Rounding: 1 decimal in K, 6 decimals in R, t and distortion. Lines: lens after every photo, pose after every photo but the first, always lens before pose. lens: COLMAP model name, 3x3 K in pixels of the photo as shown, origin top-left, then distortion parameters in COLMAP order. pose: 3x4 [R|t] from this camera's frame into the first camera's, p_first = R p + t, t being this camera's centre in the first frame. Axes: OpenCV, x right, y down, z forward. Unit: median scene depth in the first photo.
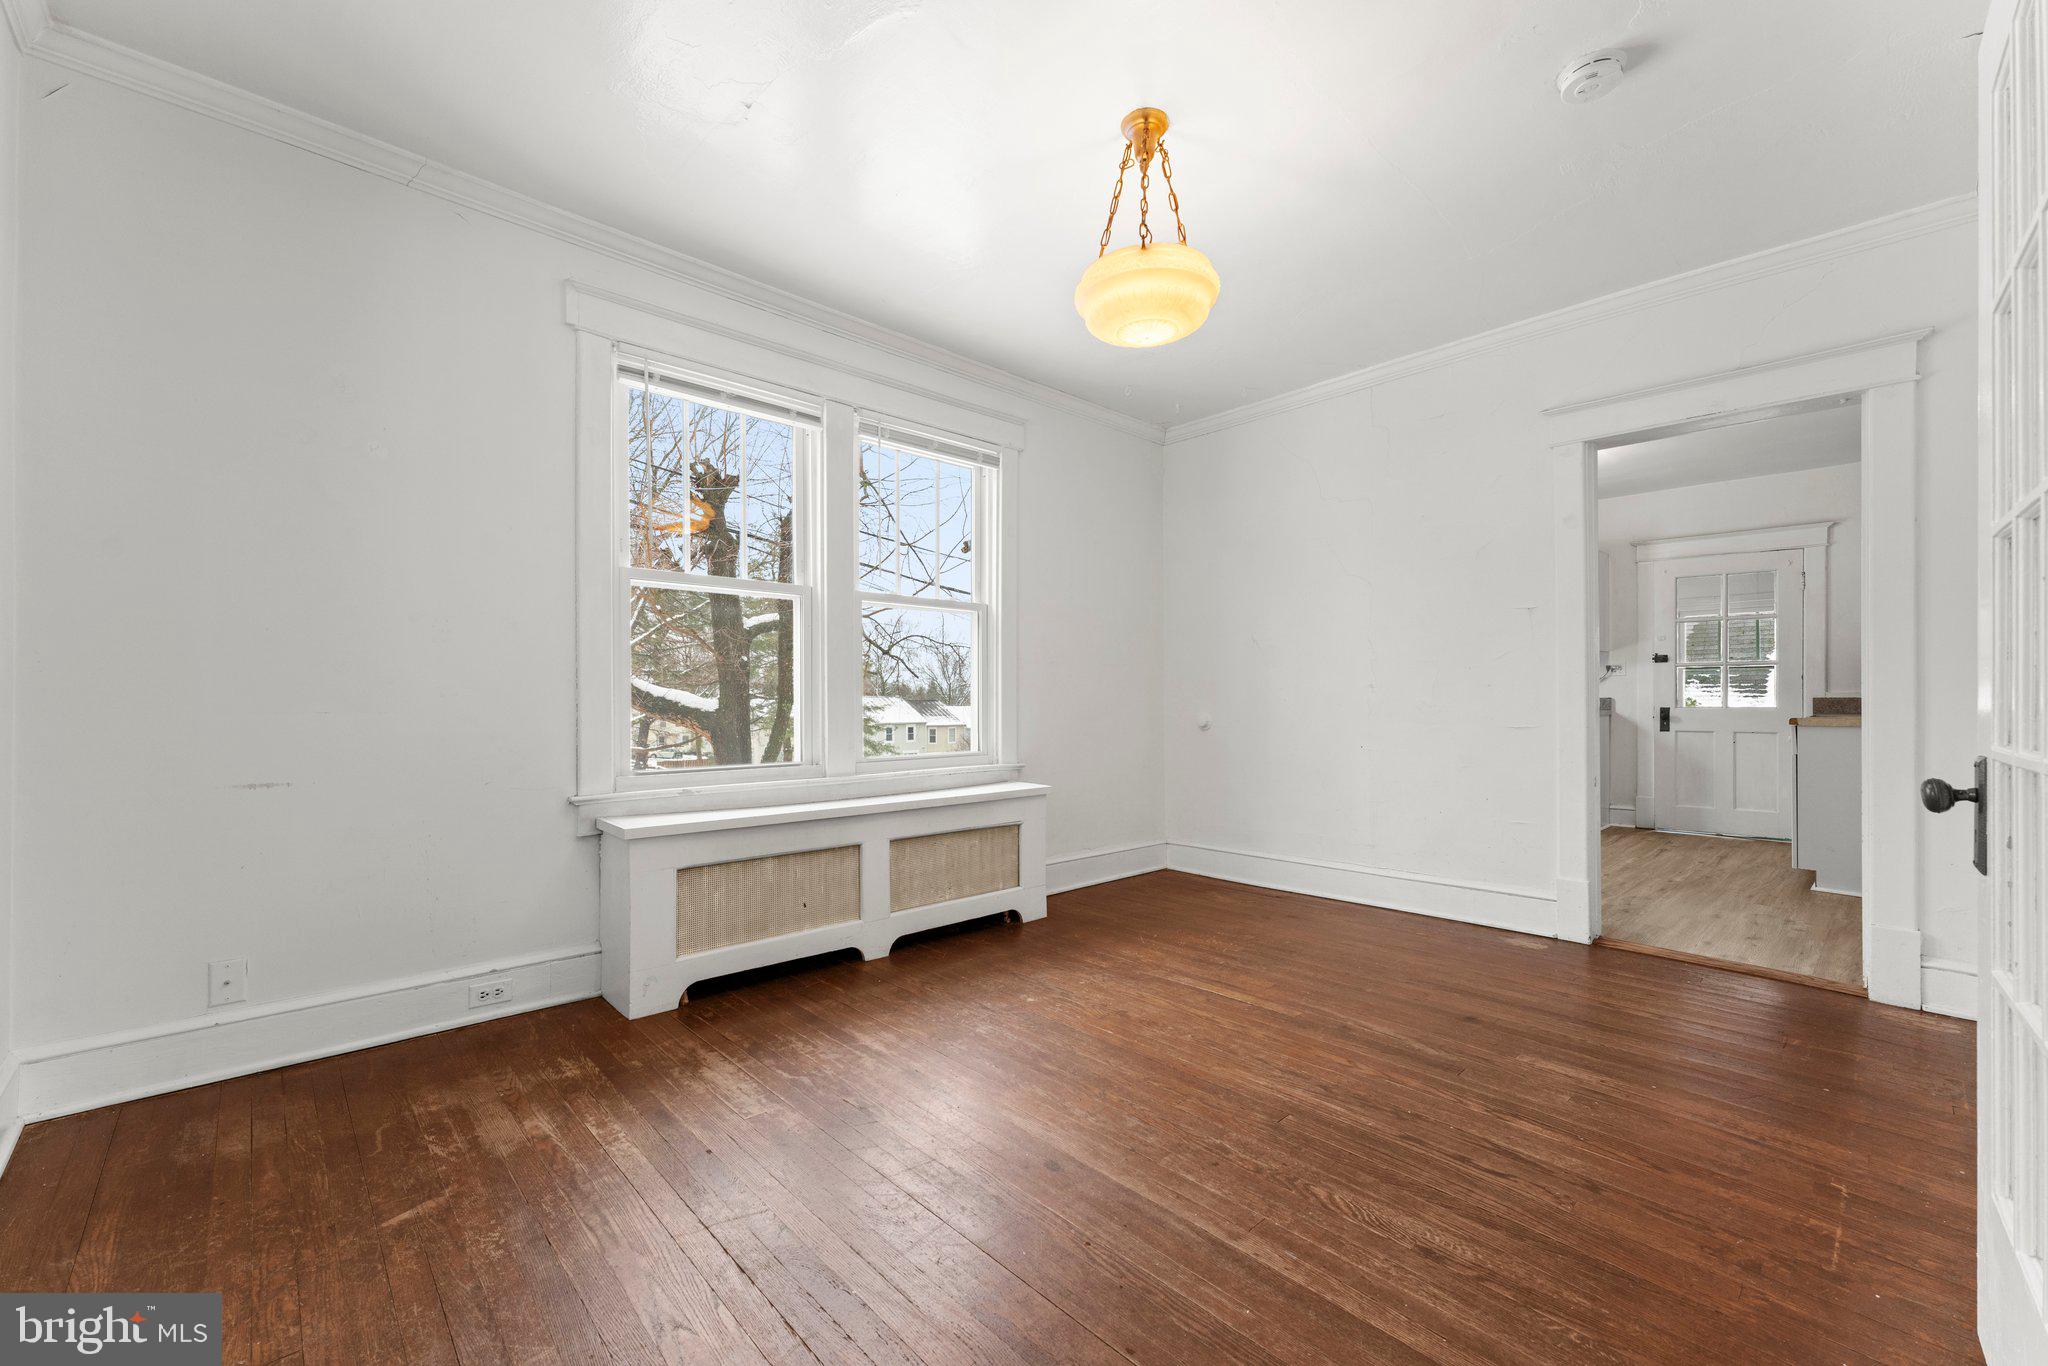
lens RADIAL K [[824.4, 0, 1011.2], [0, 824.4, 698.1], [0, 0, 1]] dist [-0.000318, -0.000597]
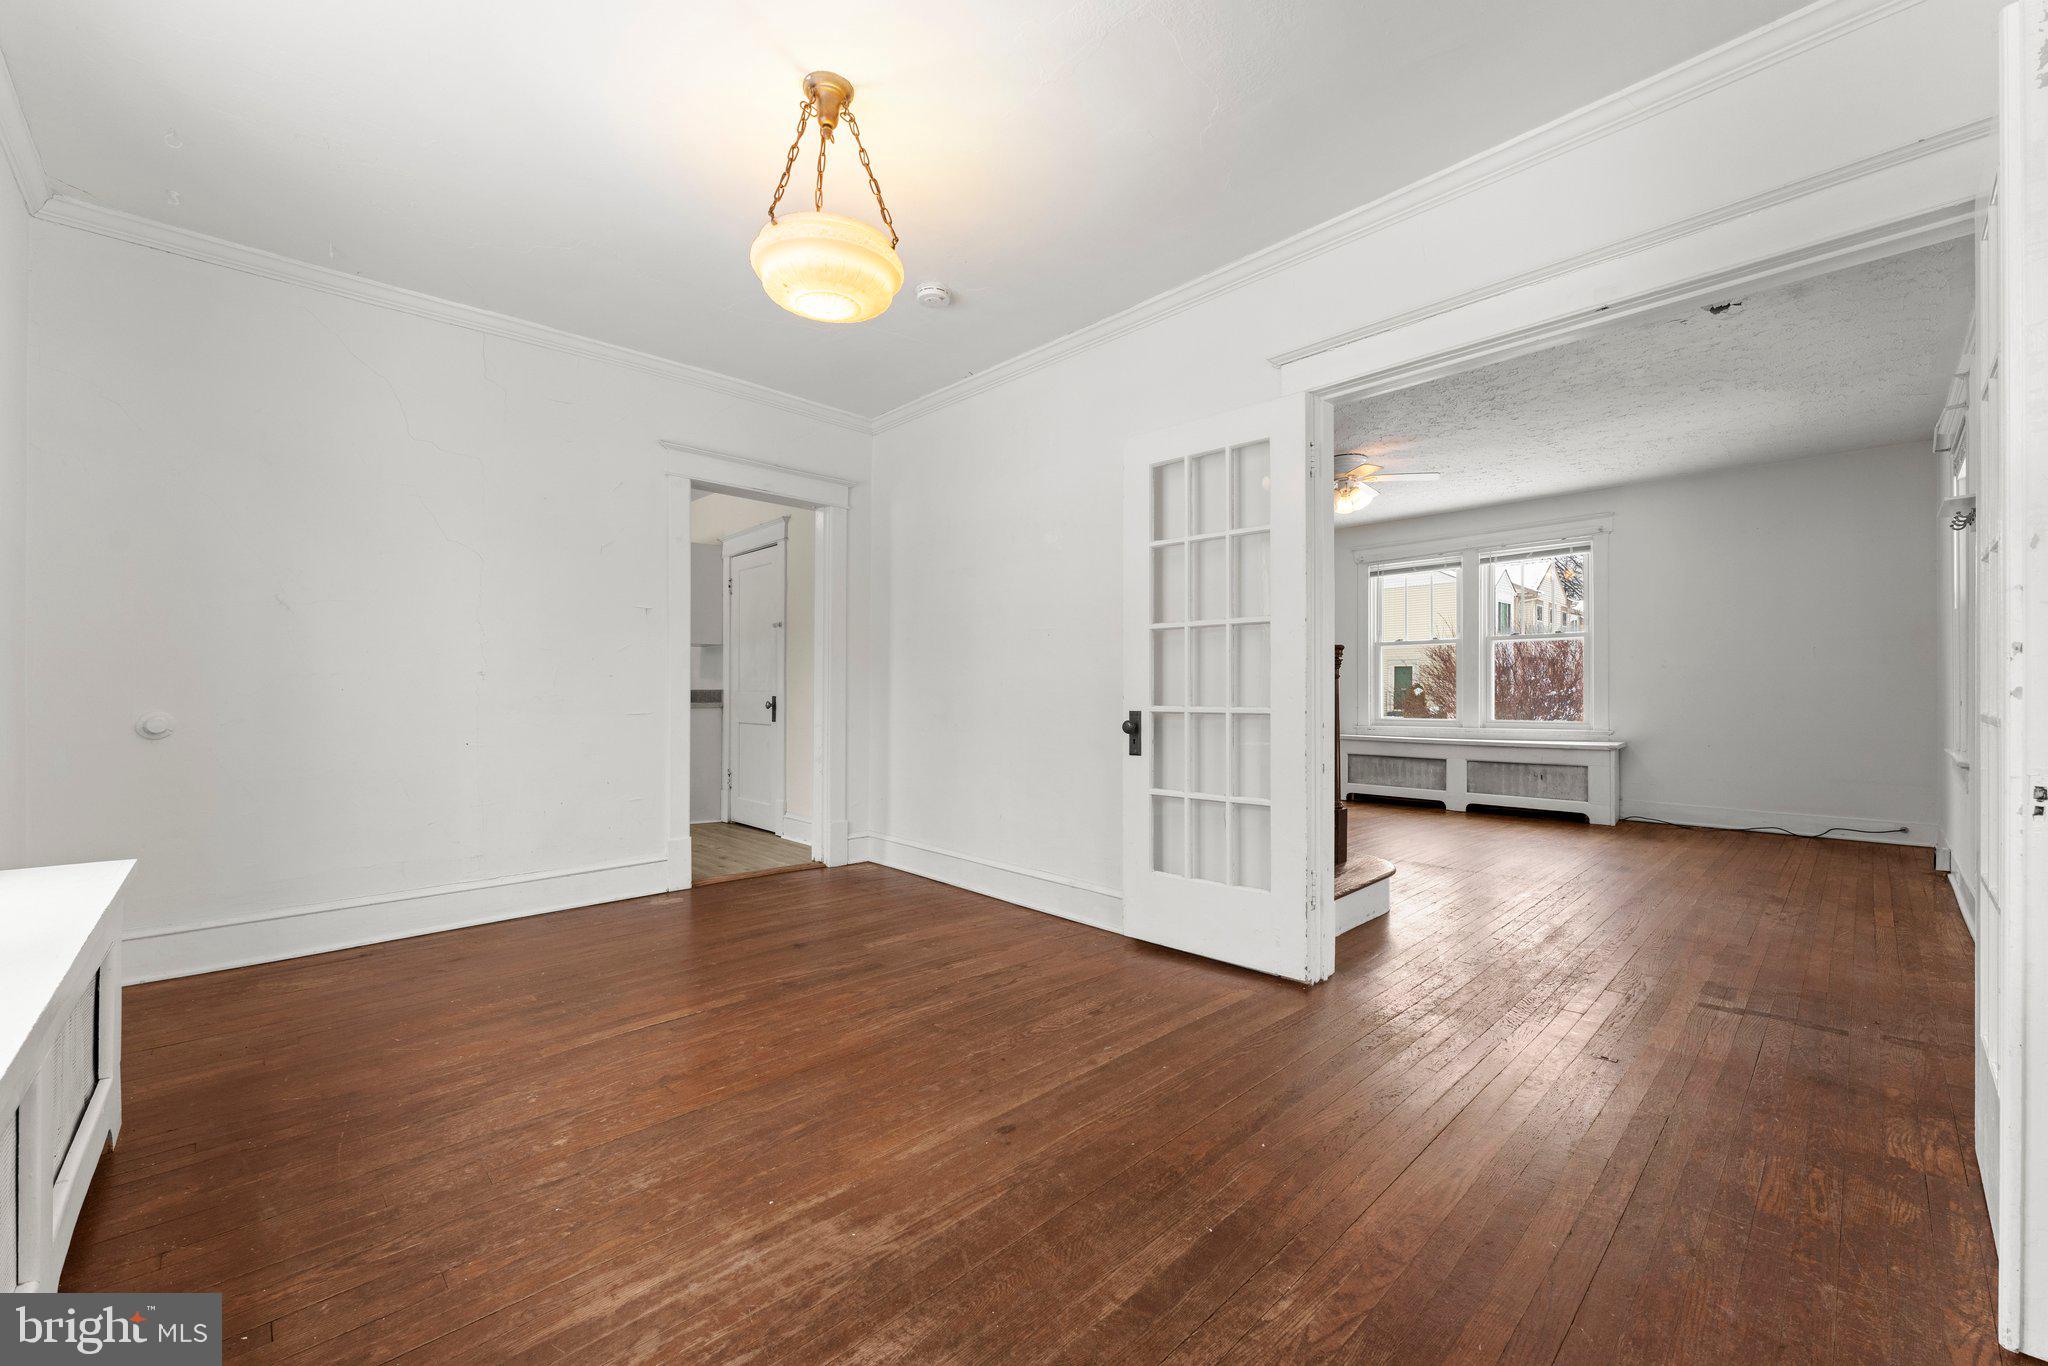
lens RADIAL K [[824.4, 0, 1015.6], [0, 824.4, 686.8], [0, 0, 1]] dist [-0.000318, -0.000597]
pose [[-0.028674, 0.006247, 0.999569, -0.800849], [-0.003486, 0.999974, -0.006349, 0.006250], [-0.999583, -0.003667, -0.028651, 0.810882]]
